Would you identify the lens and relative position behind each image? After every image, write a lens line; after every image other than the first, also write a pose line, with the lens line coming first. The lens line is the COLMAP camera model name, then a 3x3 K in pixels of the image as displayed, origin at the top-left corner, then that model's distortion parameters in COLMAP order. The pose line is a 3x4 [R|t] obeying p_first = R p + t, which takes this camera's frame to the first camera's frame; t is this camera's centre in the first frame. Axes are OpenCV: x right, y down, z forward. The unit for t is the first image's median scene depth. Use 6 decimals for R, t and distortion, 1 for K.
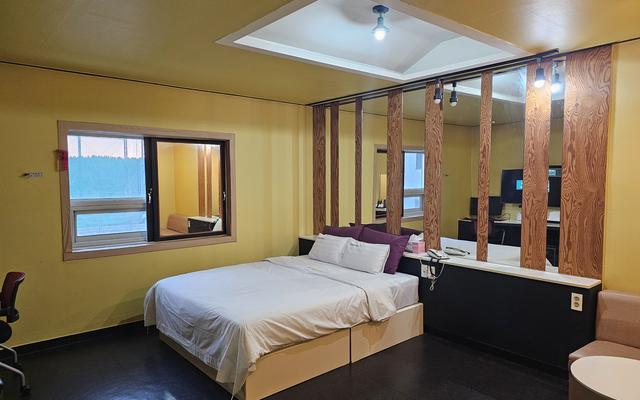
lens RADIAL K [[416.1, 0, 319.1], [0, 416.1, 201.4], [0, 0, 1]] dist [0.006092, 0.000474]
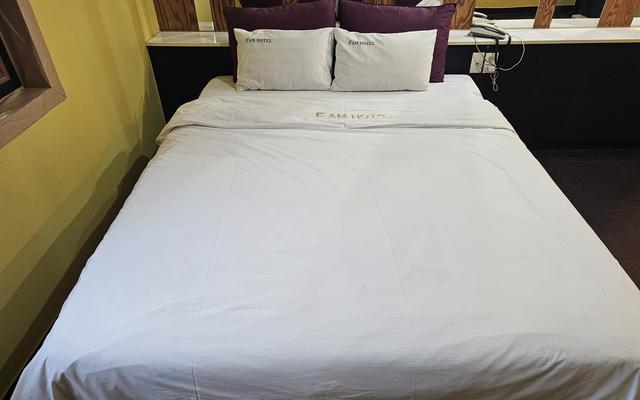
lens RADIAL K [[416.1, 0, 320.4], [0, 416.1, 200.3], [0, 0, 1]] dist [0.006092, 0.000474]
pose [[0.636349, -0.459902, 0.619314, -0.490236], [0.059077, 0.829540, 0.555314, -0.032580], [-0.769136, -0.316787, 0.555046, 0.962750]]
